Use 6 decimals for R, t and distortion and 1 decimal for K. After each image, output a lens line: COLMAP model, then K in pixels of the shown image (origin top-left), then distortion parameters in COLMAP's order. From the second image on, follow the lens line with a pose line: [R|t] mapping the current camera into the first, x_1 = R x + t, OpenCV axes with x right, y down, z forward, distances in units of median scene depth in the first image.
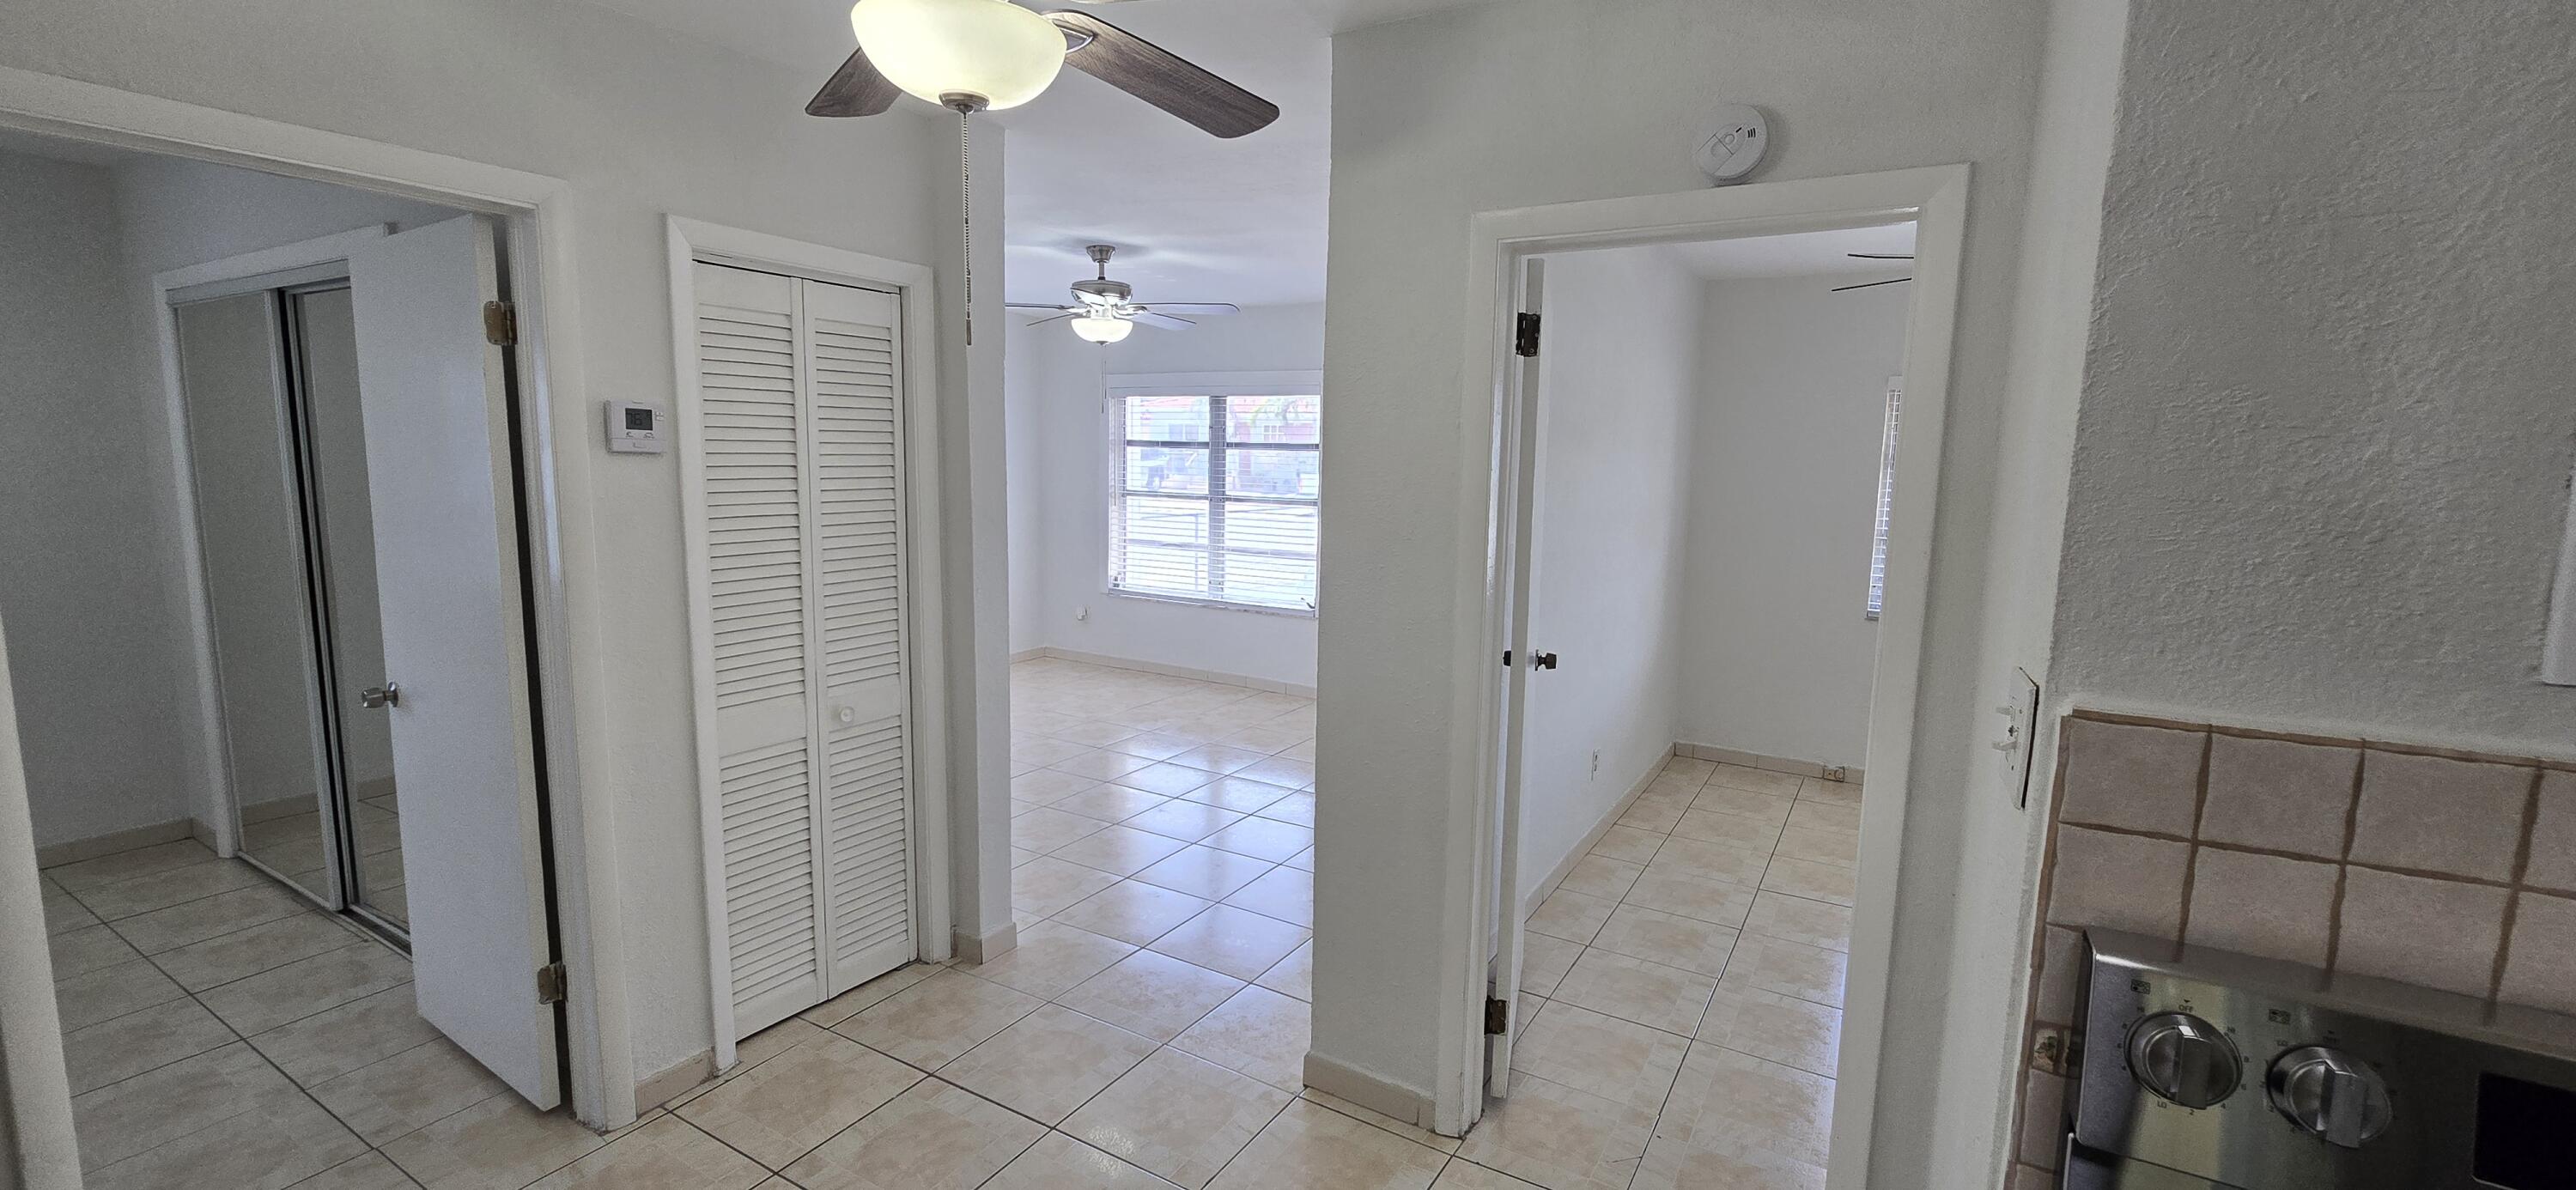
lens RADIAL K [[1051.3, 0, 1318.2], [0, 1051.3, 593.3], [0, 0, 1]] dist [-0.001029, -0.000153]
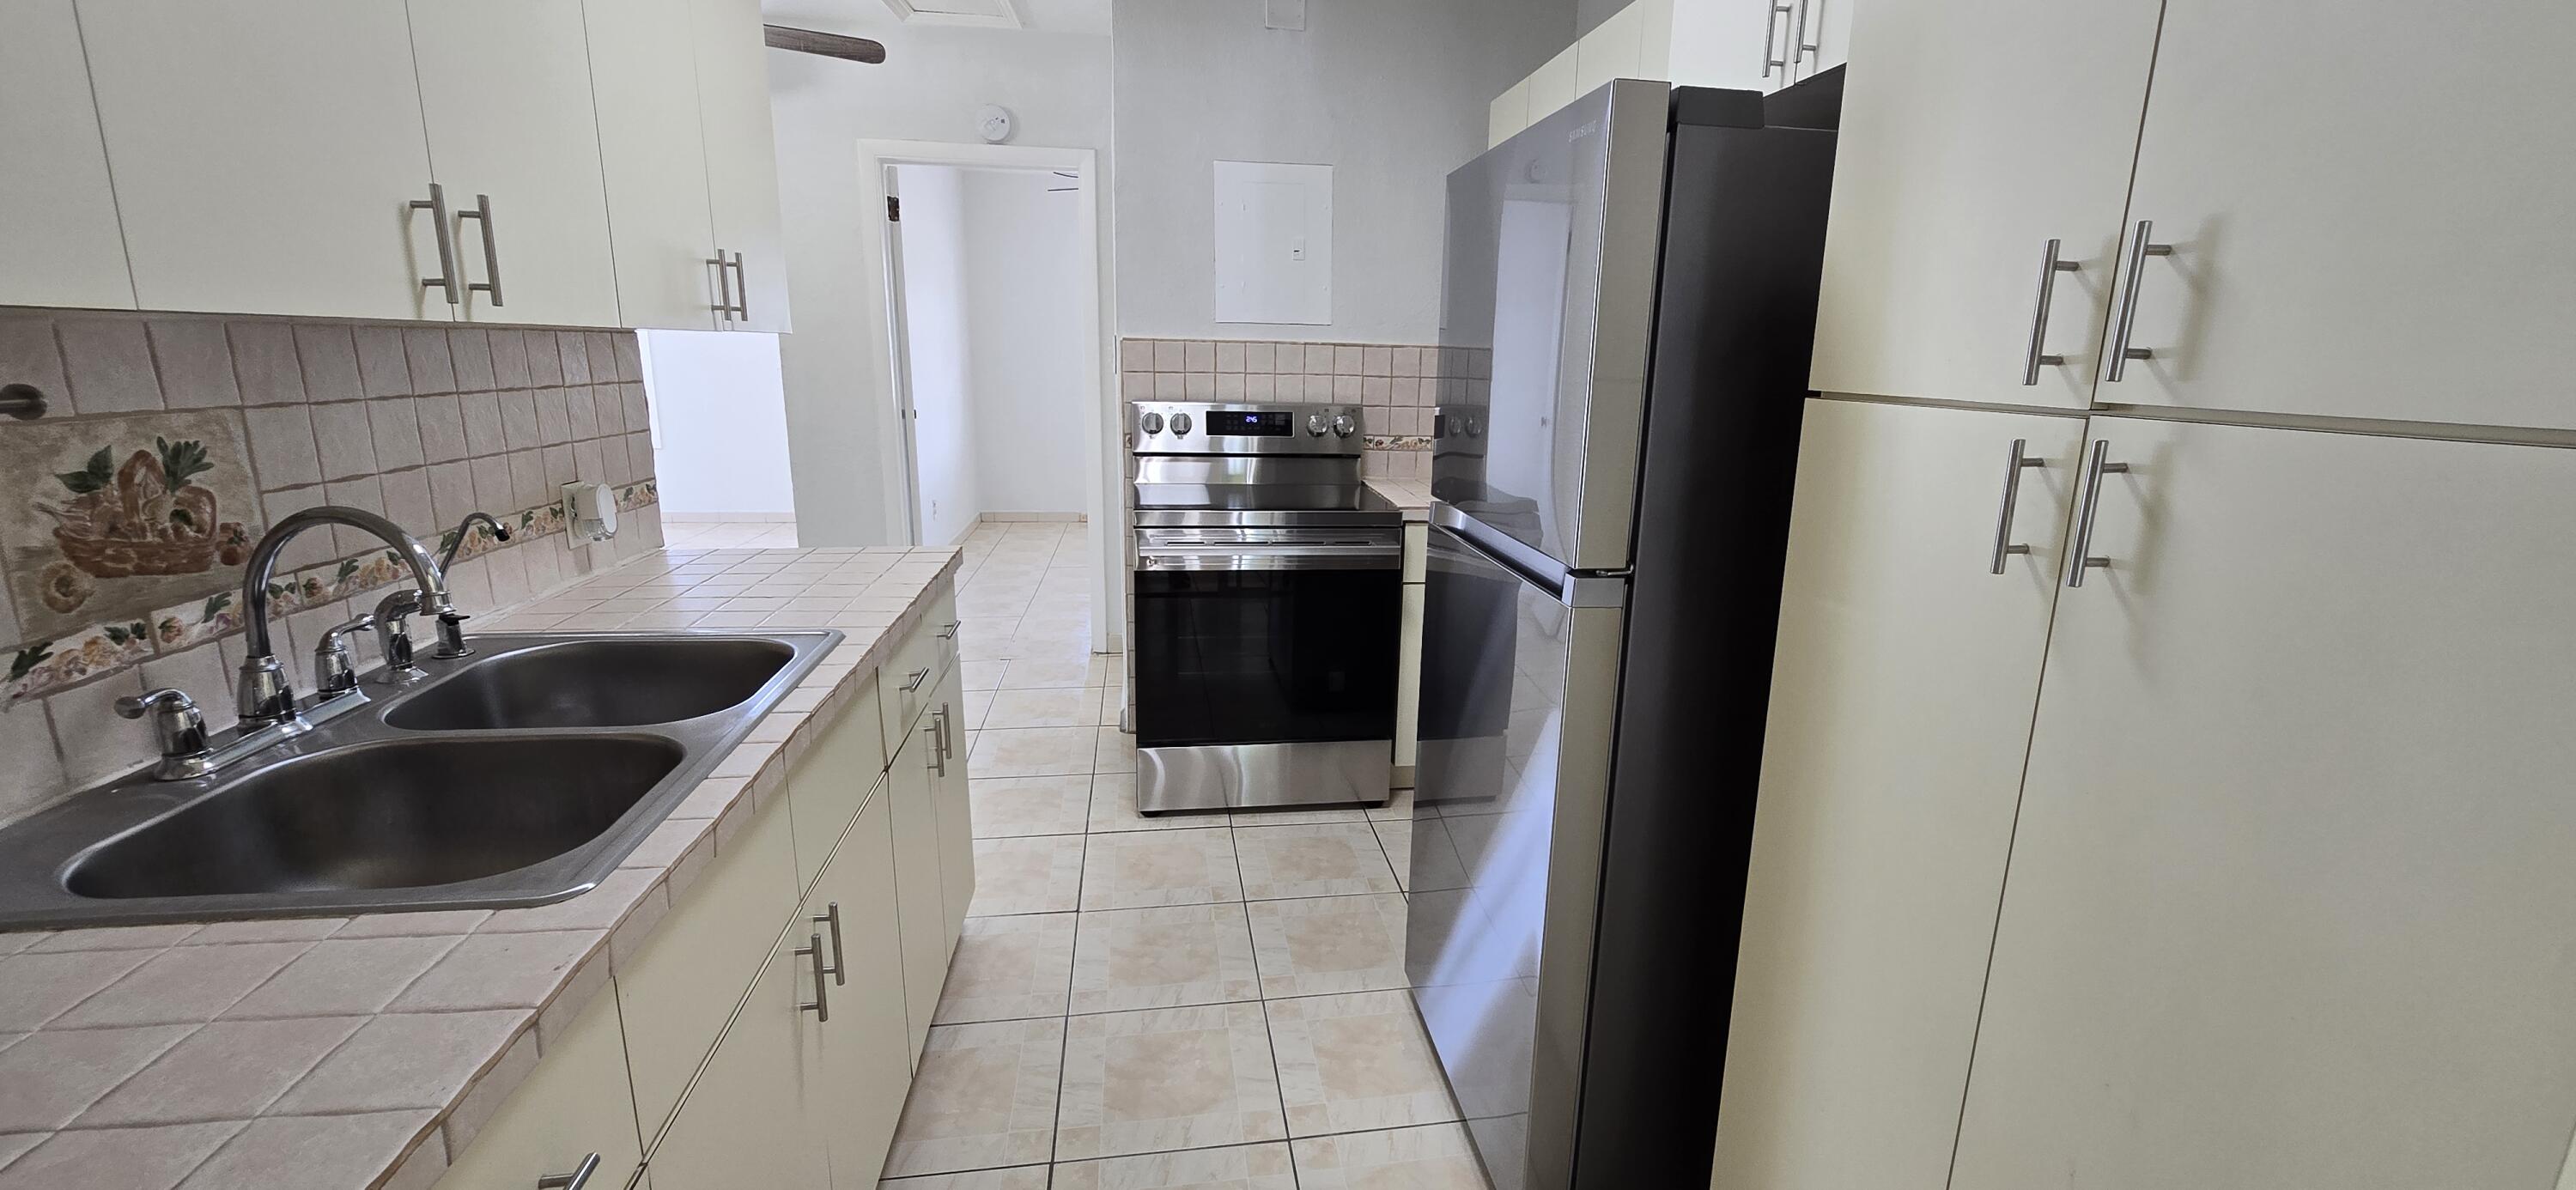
lens RADIAL K [[1051.3, 0, 1318.2], [0, 1051.3, 593.3], [0, 0, 1]] dist [-0.001029, -0.000153]
pose [[0.779512, -0.150117, 0.608134, -0.440166], [0.078054, 0.986570, 0.143483, 0.210264], [-0.621506, -0.064379, 0.780760, -0.936698]]
